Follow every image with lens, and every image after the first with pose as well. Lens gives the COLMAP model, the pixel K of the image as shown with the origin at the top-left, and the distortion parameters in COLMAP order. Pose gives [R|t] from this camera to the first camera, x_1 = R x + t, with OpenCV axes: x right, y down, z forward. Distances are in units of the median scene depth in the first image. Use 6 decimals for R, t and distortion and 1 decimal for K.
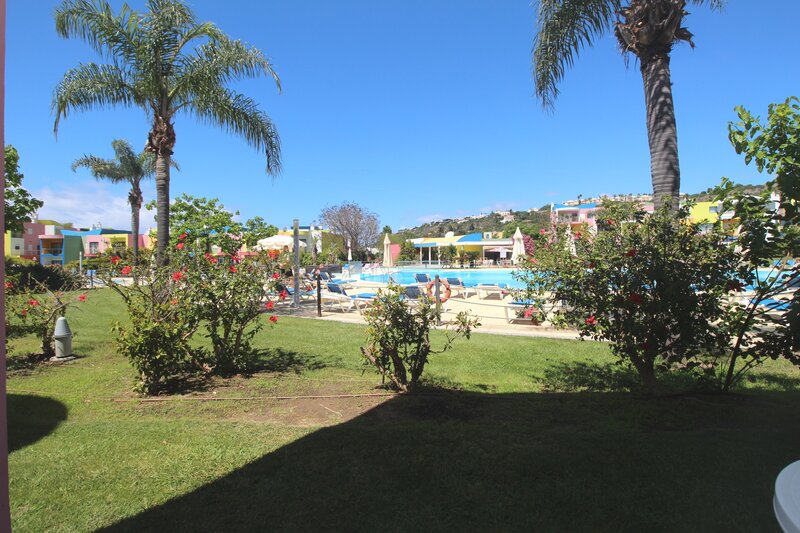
lens RADIAL K [[423.4, 0, 398.1], [0, 423.4, 258.9], [0, 0, 1]] dist [-0.002883, -0.000070]
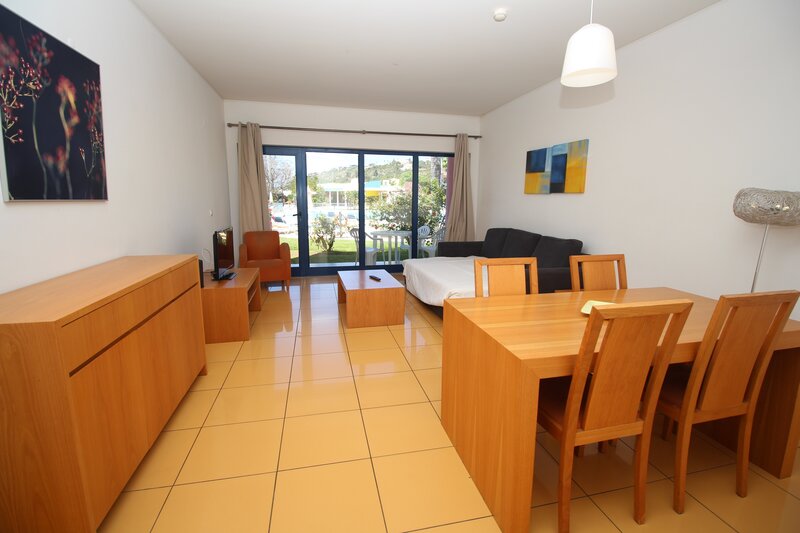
lens RADIAL K [[372.9, 0, 402.9], [0, 372.9, 262.5], [0, 0, 1]] dist [-0.003157, -0.008862]
pose [[0.970184, -0.024877, 0.241088, -0.007592], [-0.014390, 0.987052, 0.159755, -0.001558], [-0.241941, -0.158461, 0.957264, -0.126642]]
